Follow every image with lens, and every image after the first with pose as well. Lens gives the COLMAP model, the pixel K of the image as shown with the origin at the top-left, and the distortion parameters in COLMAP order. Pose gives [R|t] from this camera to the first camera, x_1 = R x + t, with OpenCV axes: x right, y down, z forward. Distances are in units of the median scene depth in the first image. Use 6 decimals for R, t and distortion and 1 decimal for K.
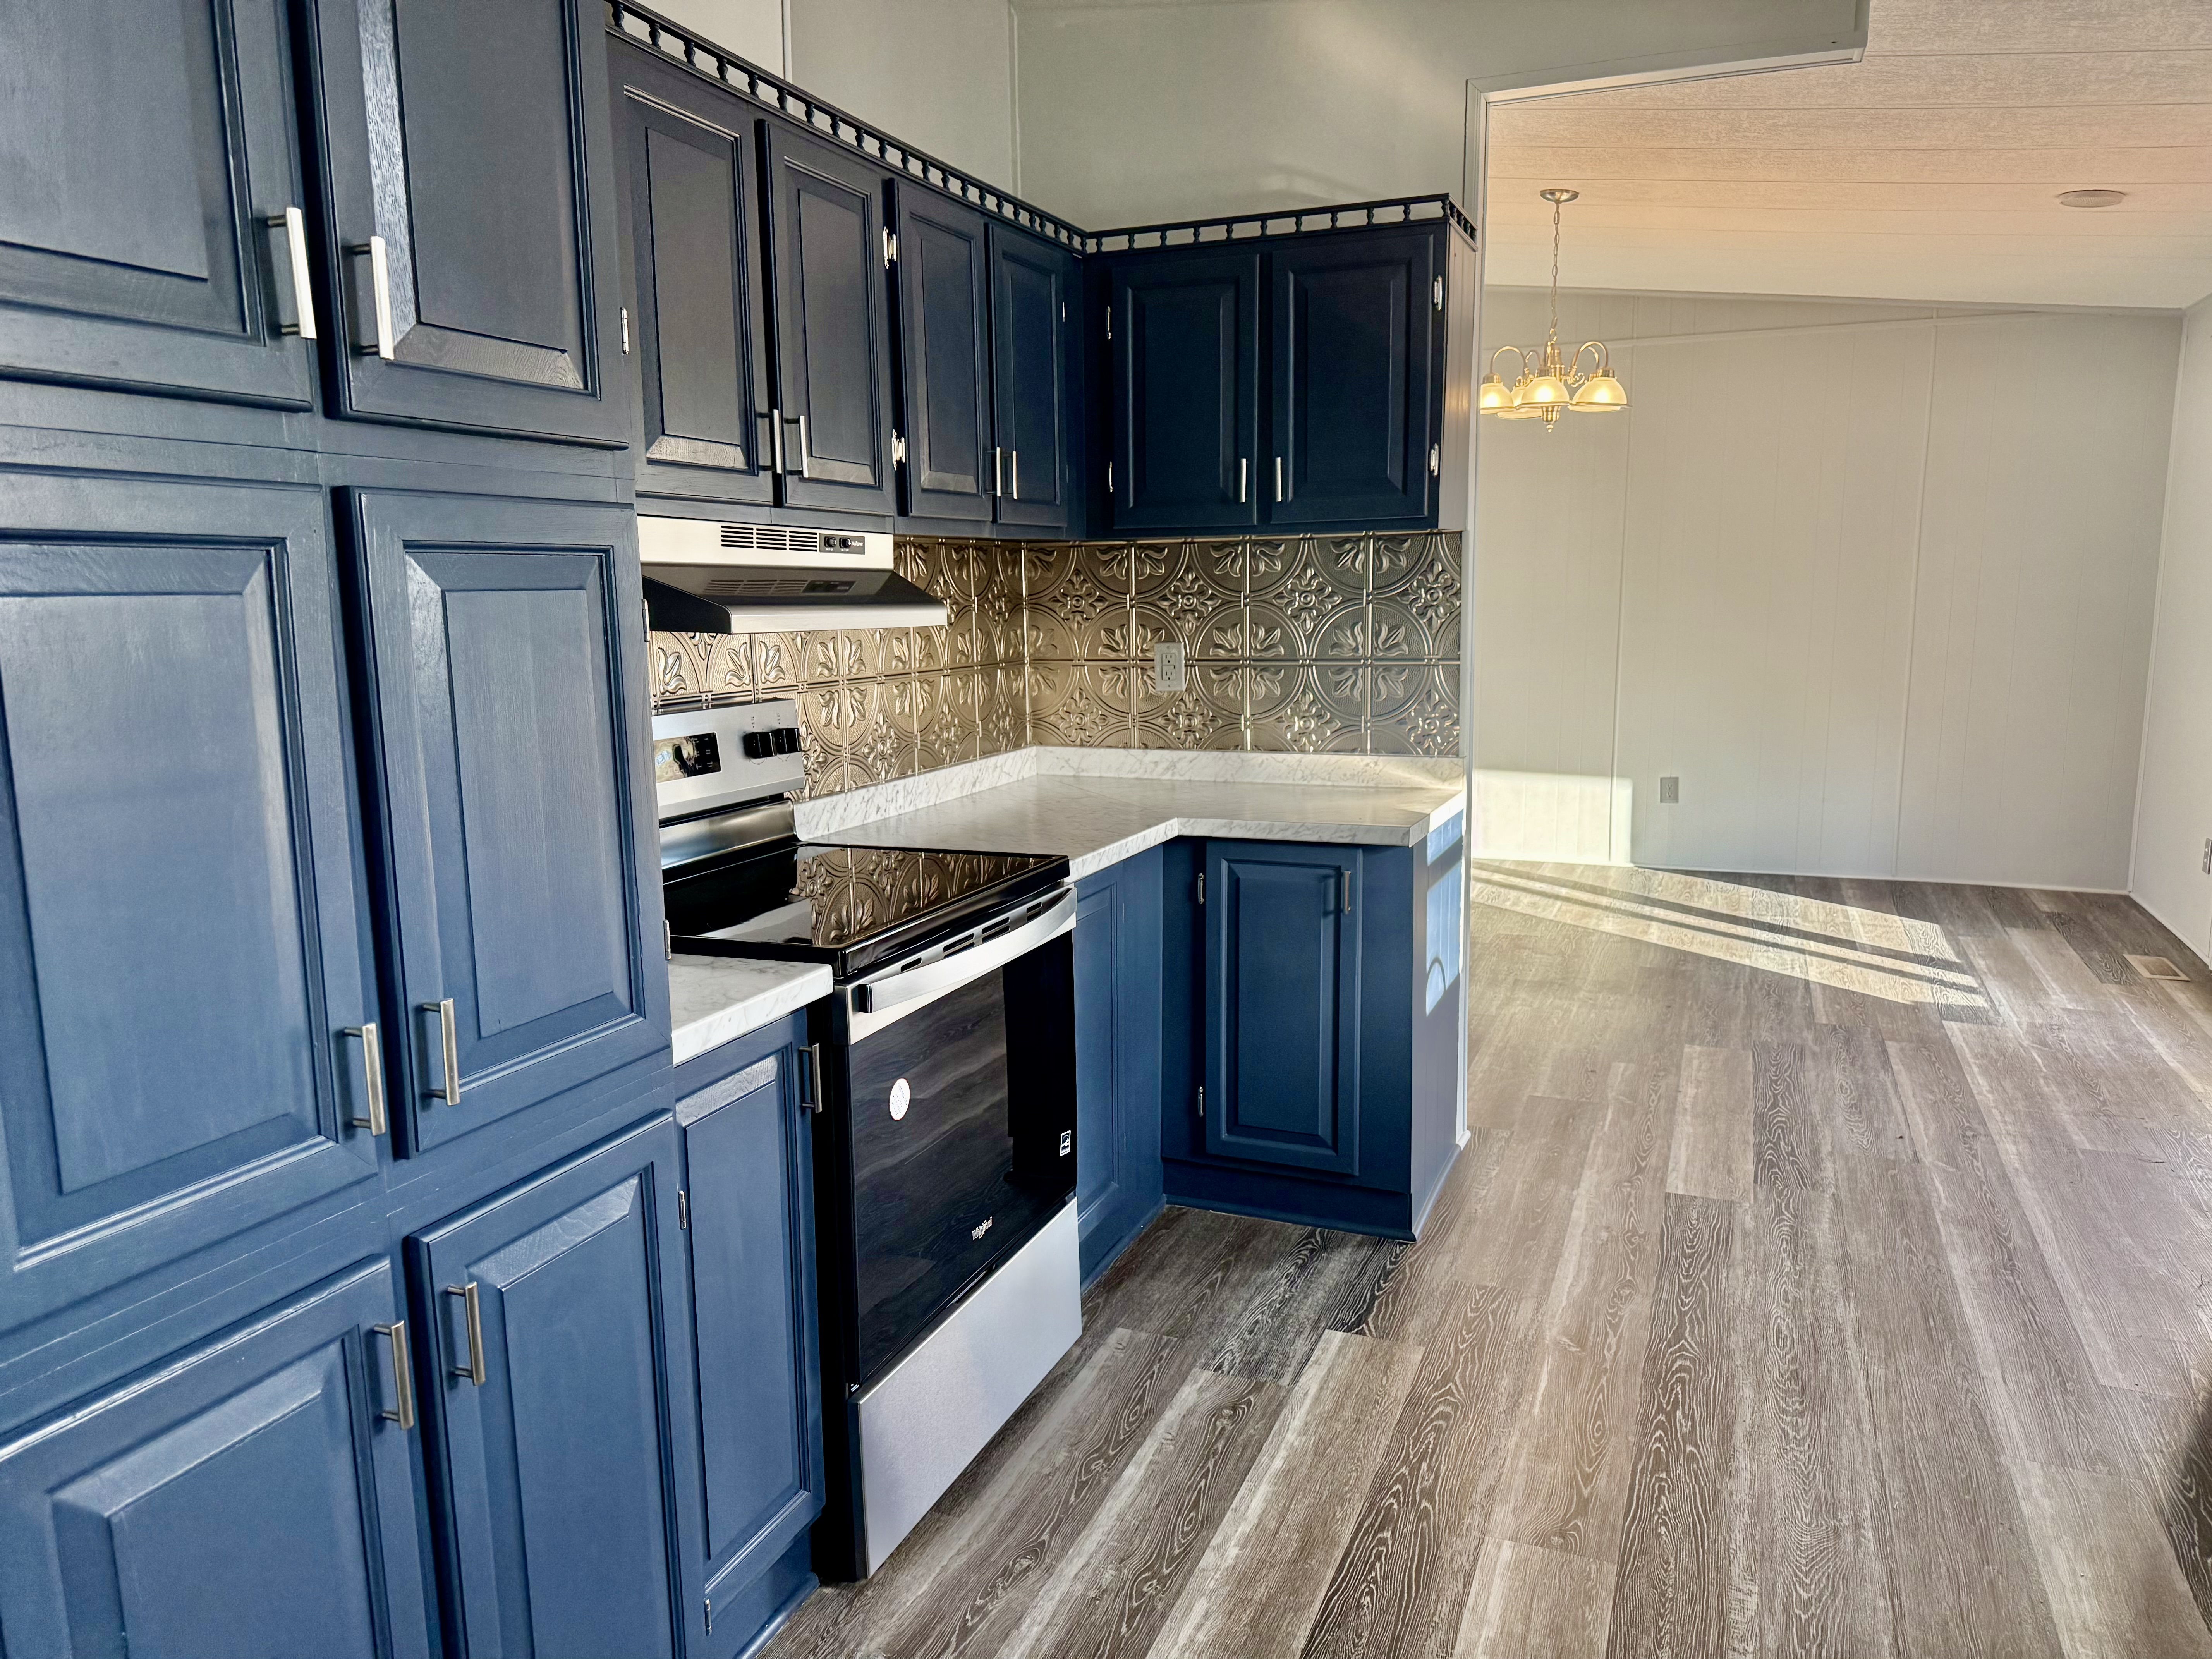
lens RADIAL K [[1557.6, 0, 1112.6], [0, 1557.6, 845.8], [0, 0, 1]] dist [0.111074, -0.158141]
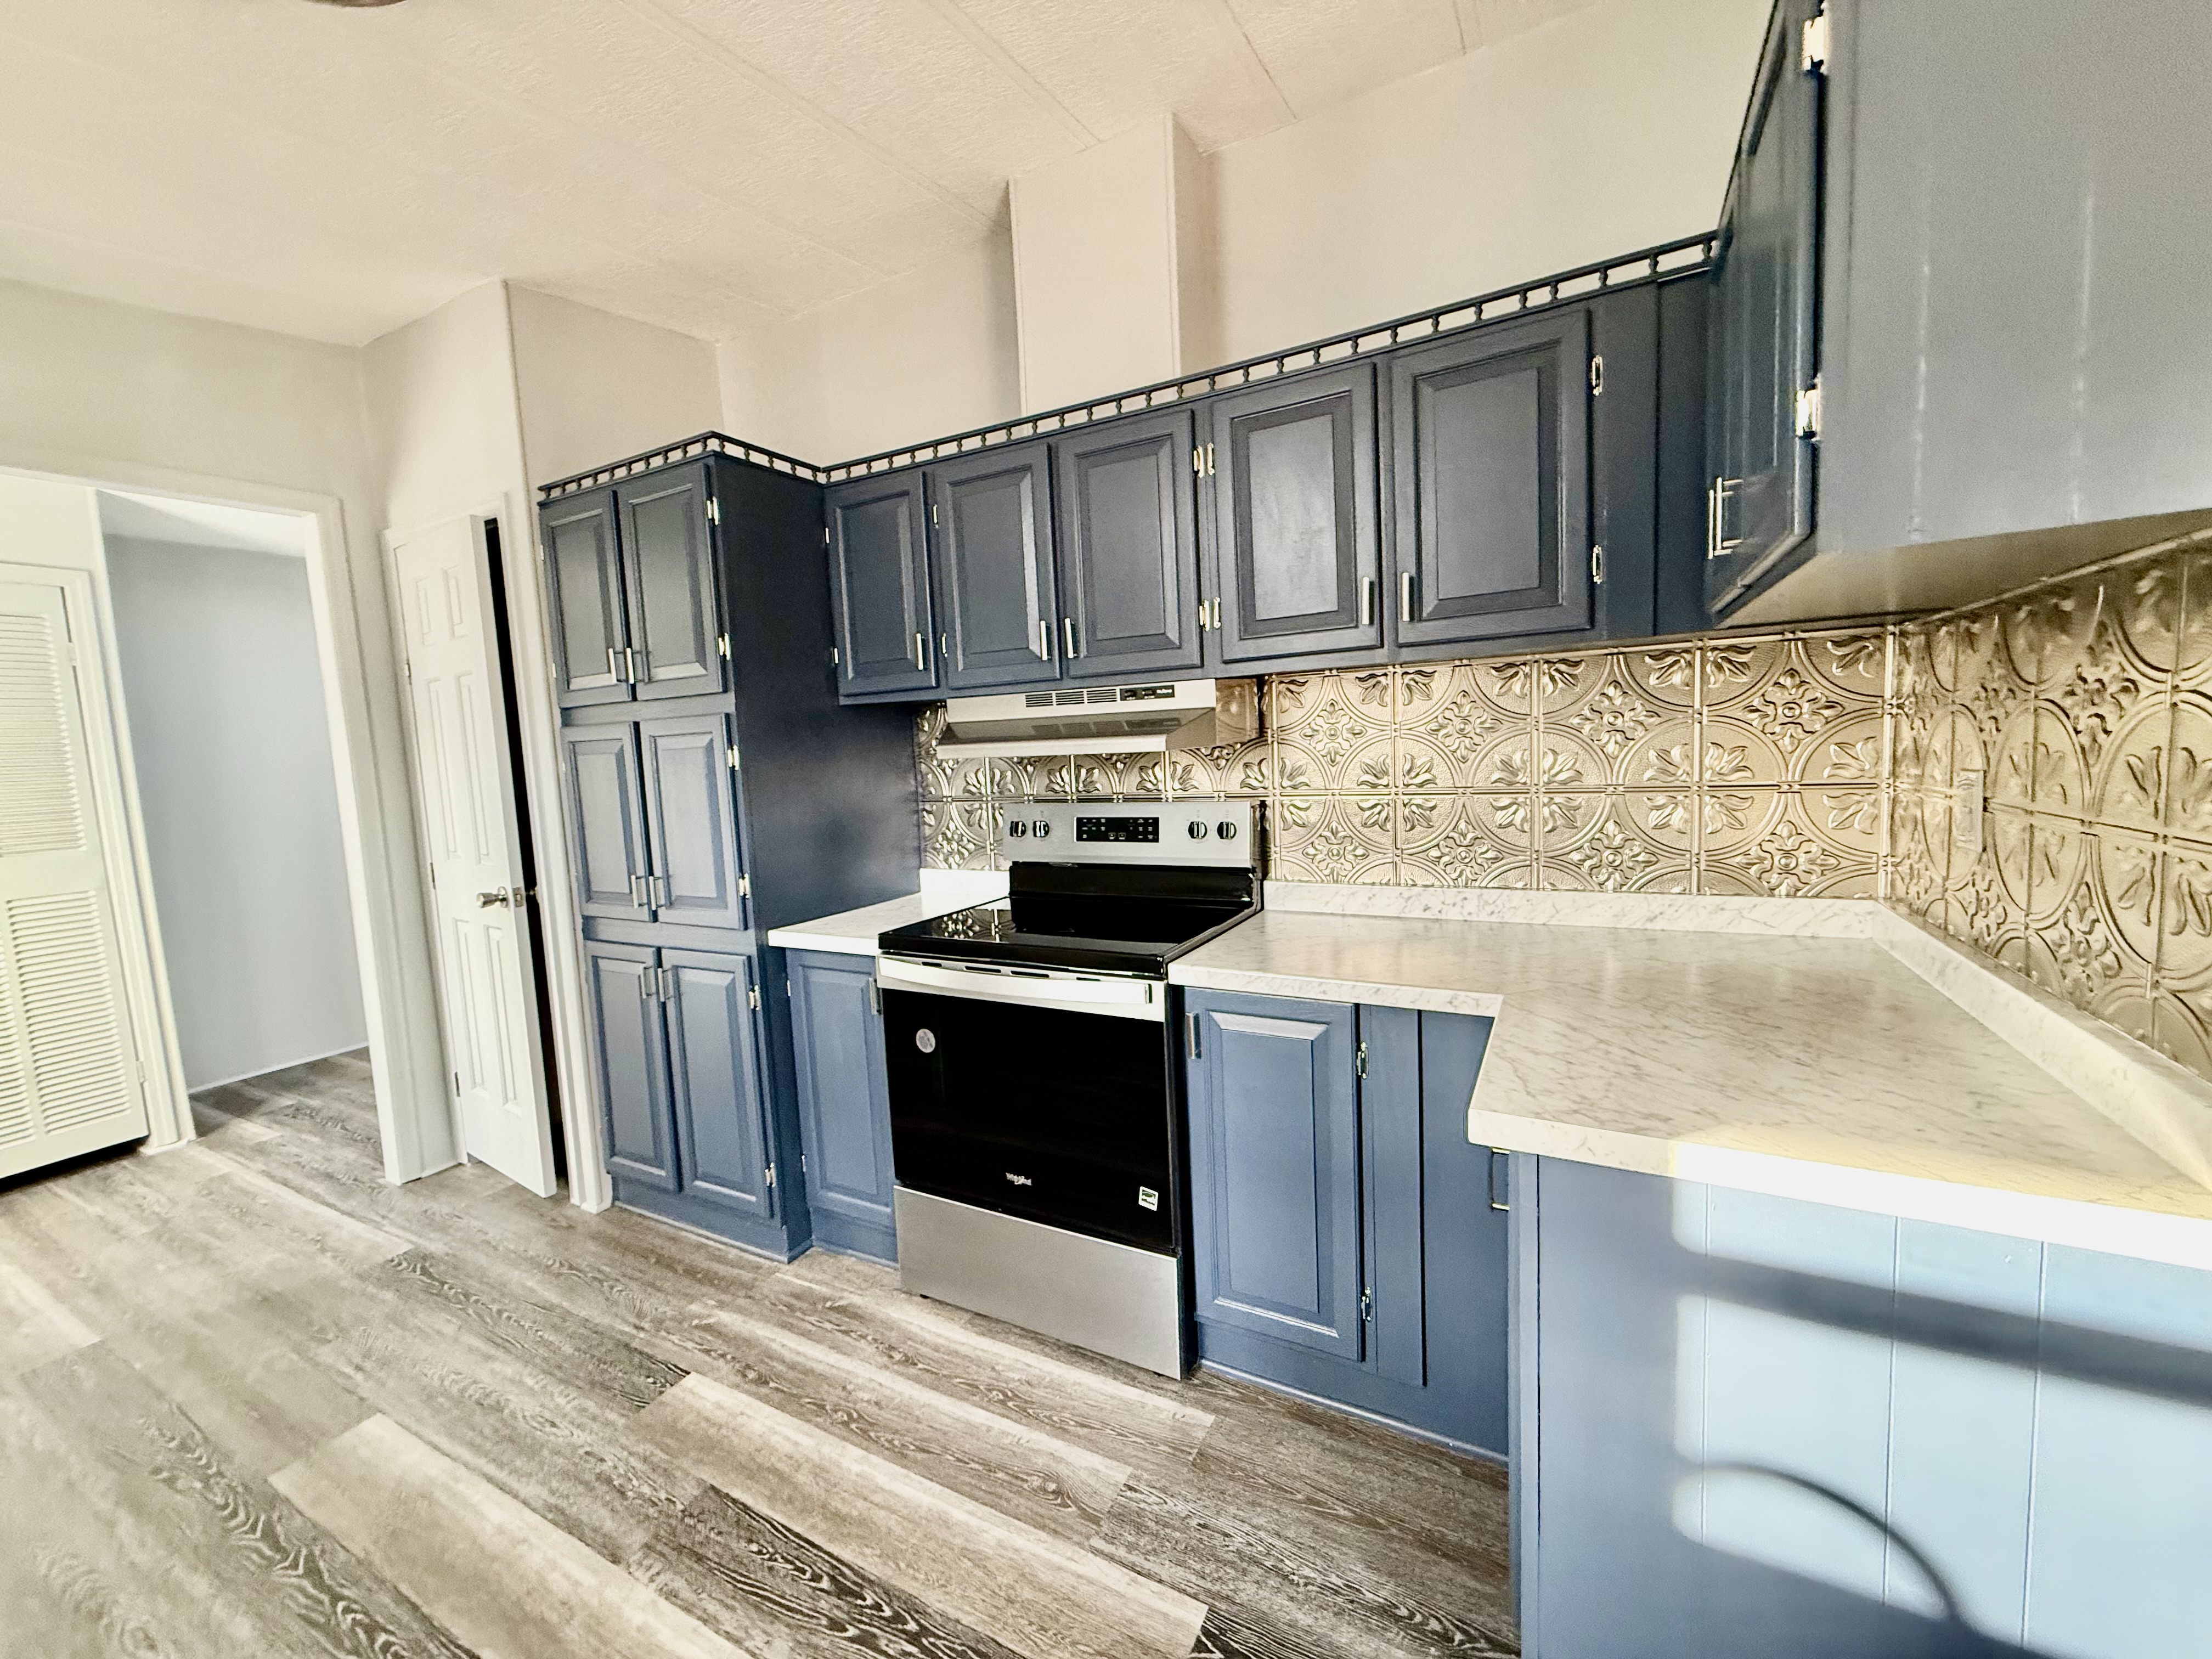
lens RADIAL K [[882.3, 0, 1106.0], [0, 882.3, 829.5], [0, 0, 1]] dist [0.000478, -0.000498]
pose [[-0.119624, 0.108168, -0.986909, 0.550011], [-0.116418, 0.985661, 0.122143, -0.144174], [0.985970, 0.129505, -0.105316, 0.933496]]
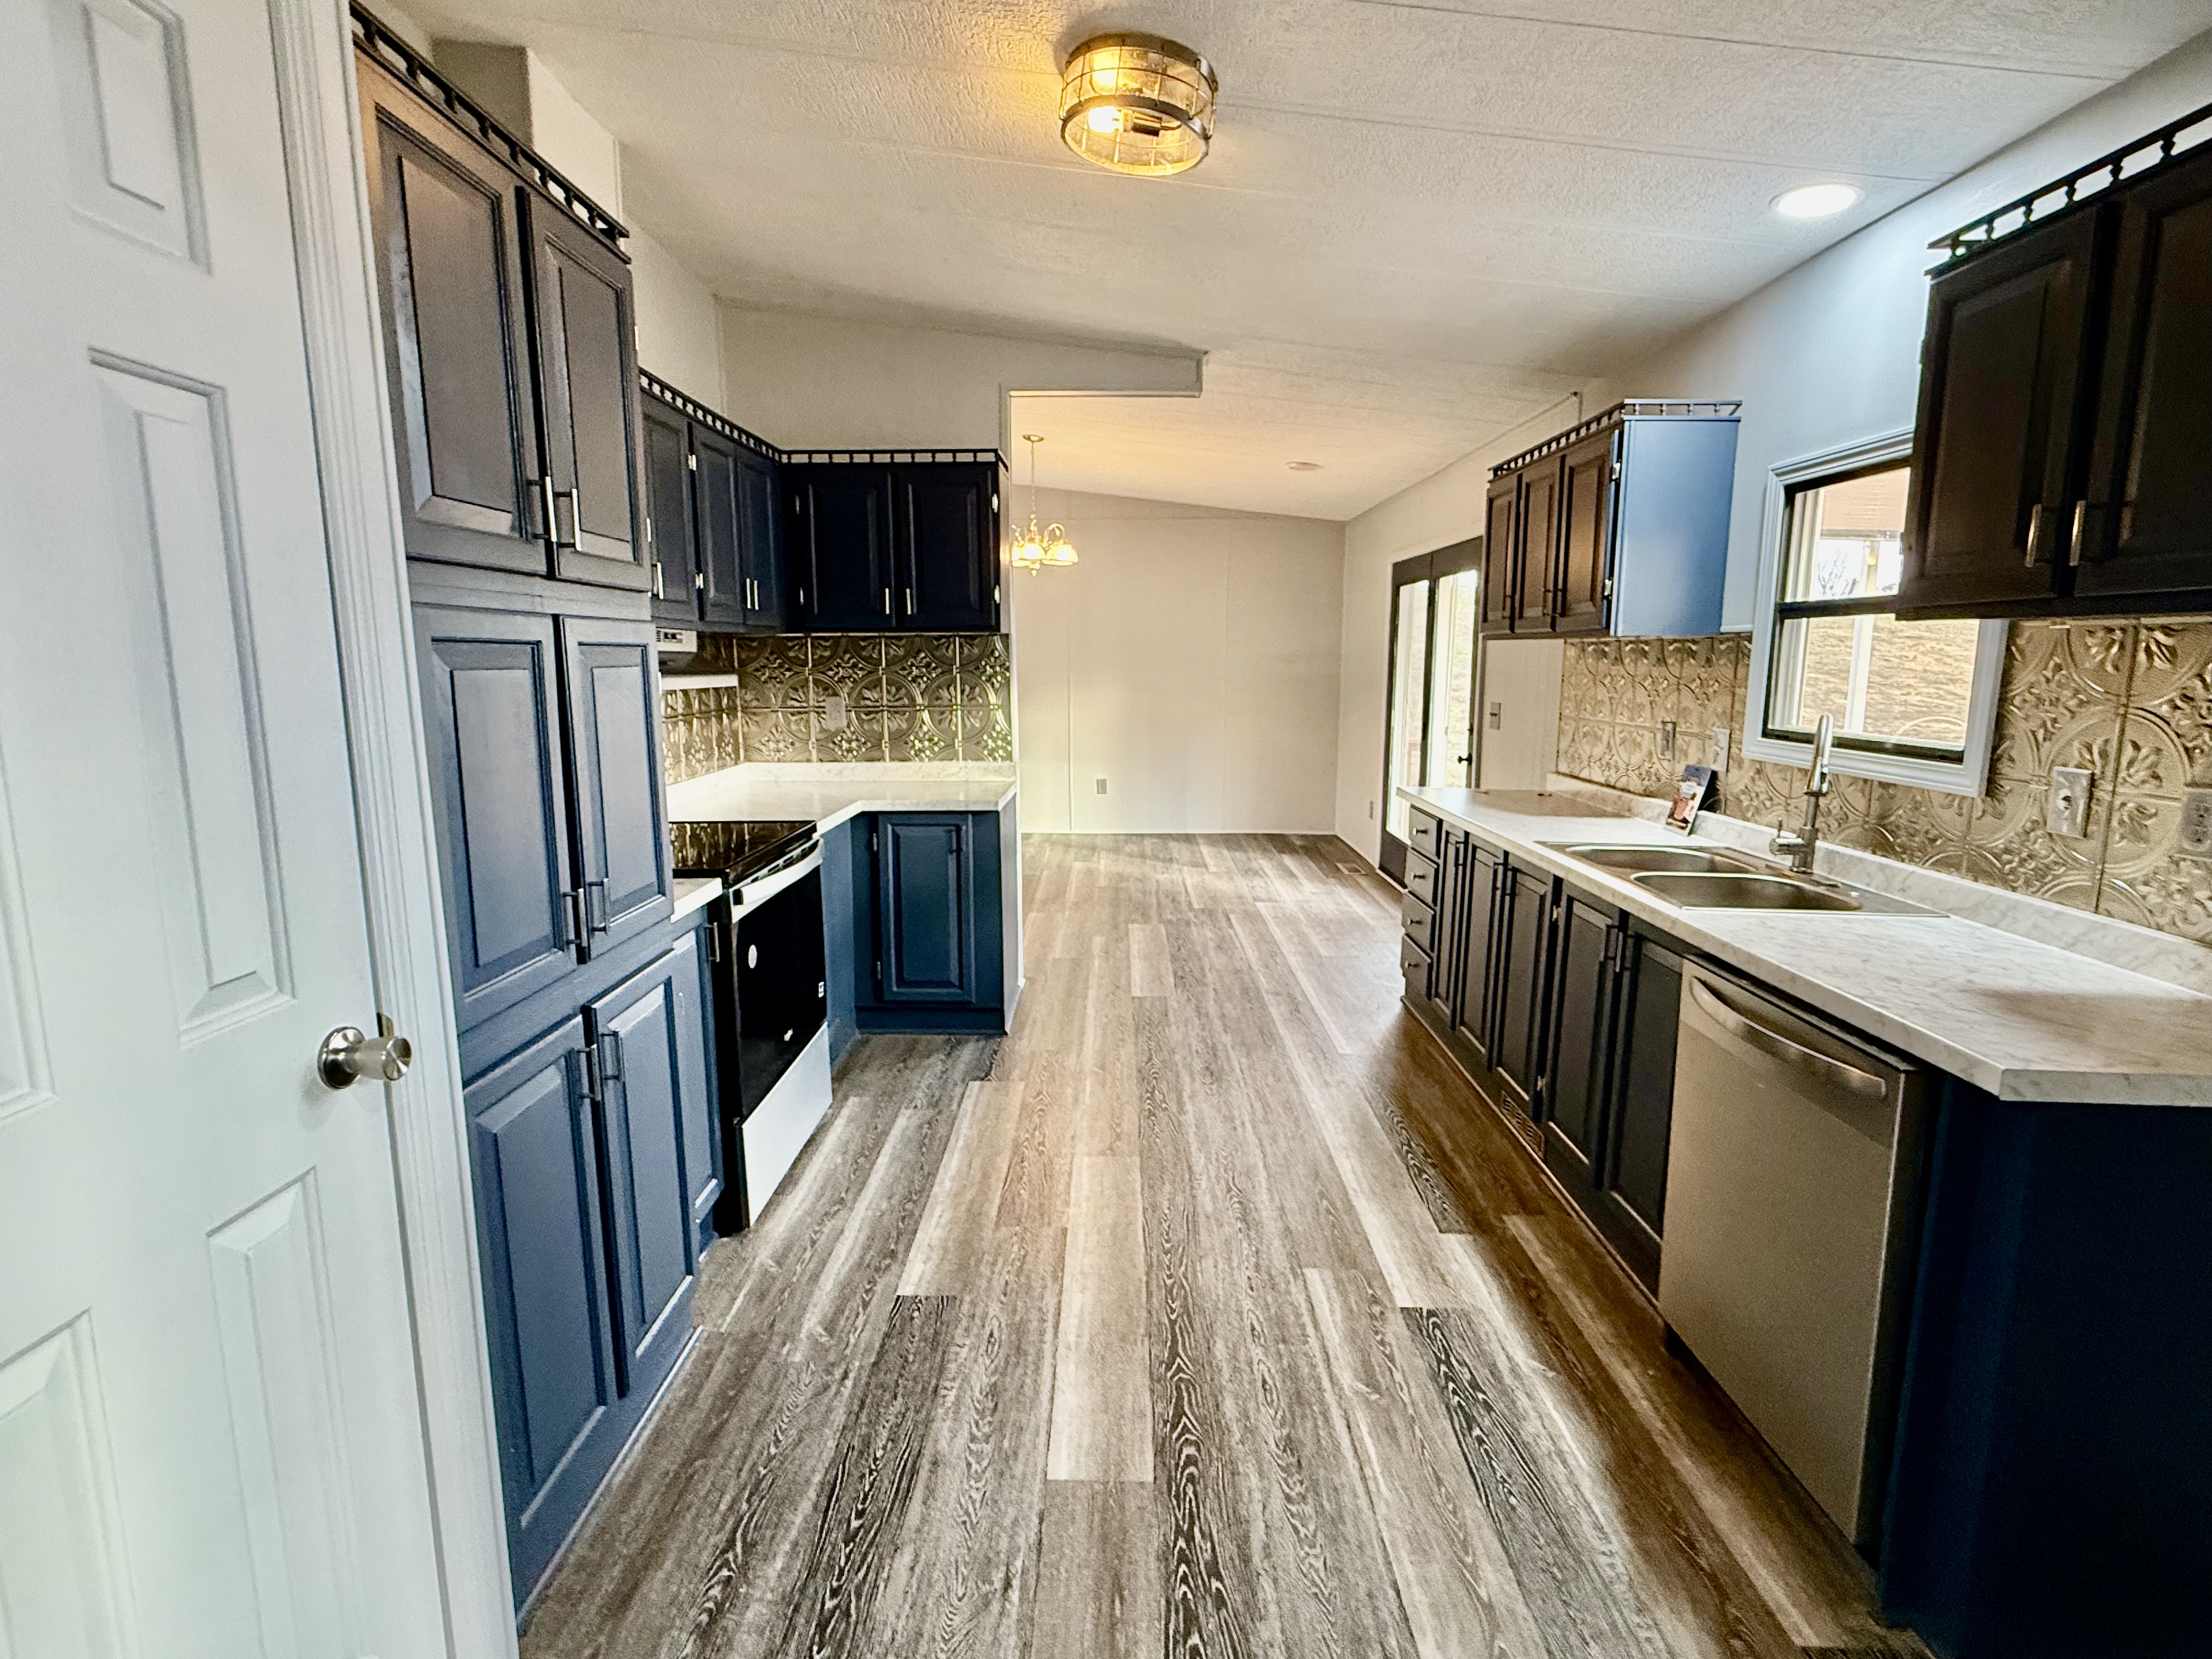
lens RADIAL K [[1089.1, 0, 1106.0], [0, 1089.1, 829.5], [0, 0, 1]] dist [0.001431, 0.000152]
pose [[0.932739, -0.047047, 0.357470, -0.146487], [0.050982, 0.998698, -0.001586, 0.031842], [-0.356930, 0.019704, 0.933923, -0.209442]]
